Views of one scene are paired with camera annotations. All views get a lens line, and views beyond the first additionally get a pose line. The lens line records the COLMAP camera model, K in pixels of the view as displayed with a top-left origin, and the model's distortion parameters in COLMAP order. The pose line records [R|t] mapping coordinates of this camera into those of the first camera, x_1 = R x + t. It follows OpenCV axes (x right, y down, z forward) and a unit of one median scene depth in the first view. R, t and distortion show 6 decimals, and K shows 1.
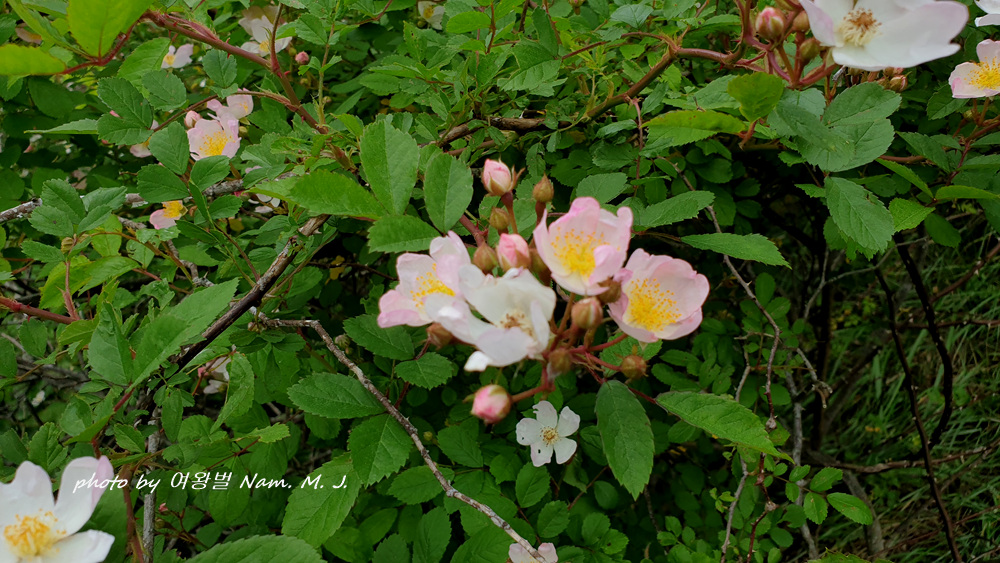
lens RADIAL K [[794.0, 0, 500.3], [0, 794.0, 265.3], [0, 0, 1]] dist [-0.011570, -0.009532]
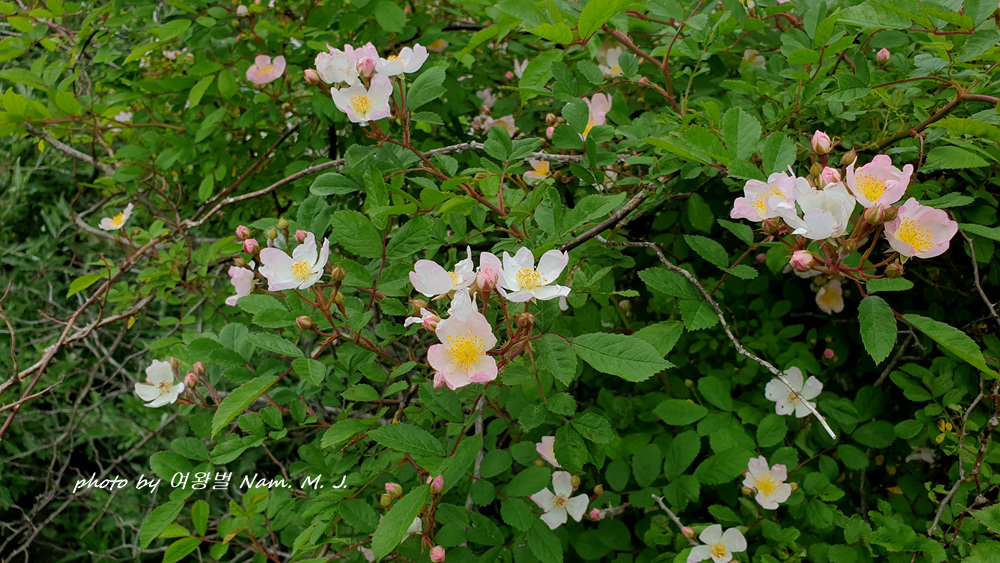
lens RADIAL K [[794.0, 0, 500.3], [0, 794.0, 265.3], [0, 0, 1]] dist [-0.011570, -0.009532]
pose [[0.940109, 0.190395, -0.282744, -0.082916], [-0.212107, 0.976068, -0.047976, 0.248034], [0.266843, 0.105074, 0.957995, -0.471093]]
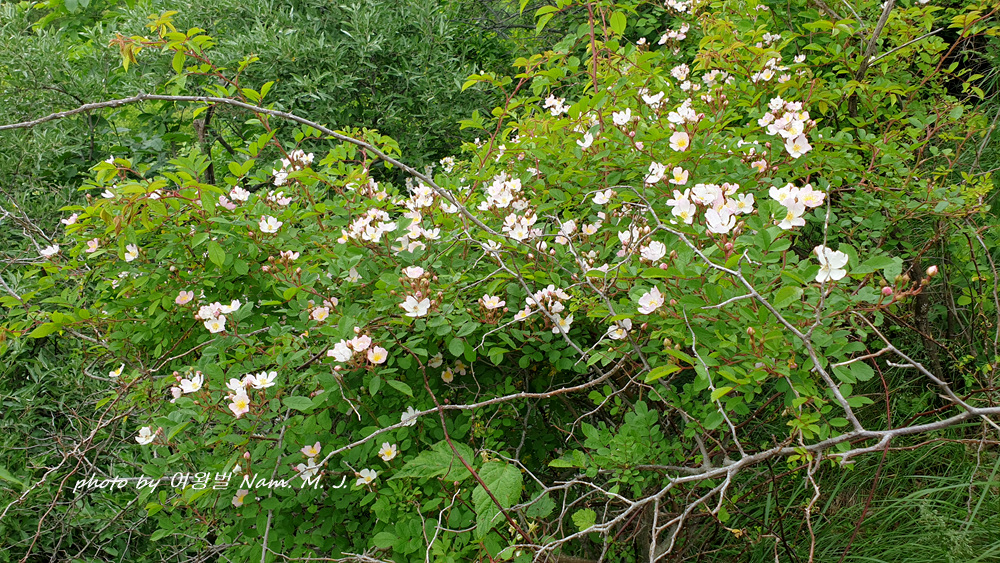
lens RADIAL K [[797.2, 0, 469.3], [0, 797.2, 277.0], [0, 0, 1]] dist [0.025949, 0.000069]
pose [[0.959071, 0.078799, -0.271980, 1.520583], [-0.128685, 0.976875, -0.170752, 0.240115], [0.252236, 0.198763, 0.947033, -2.743331]]
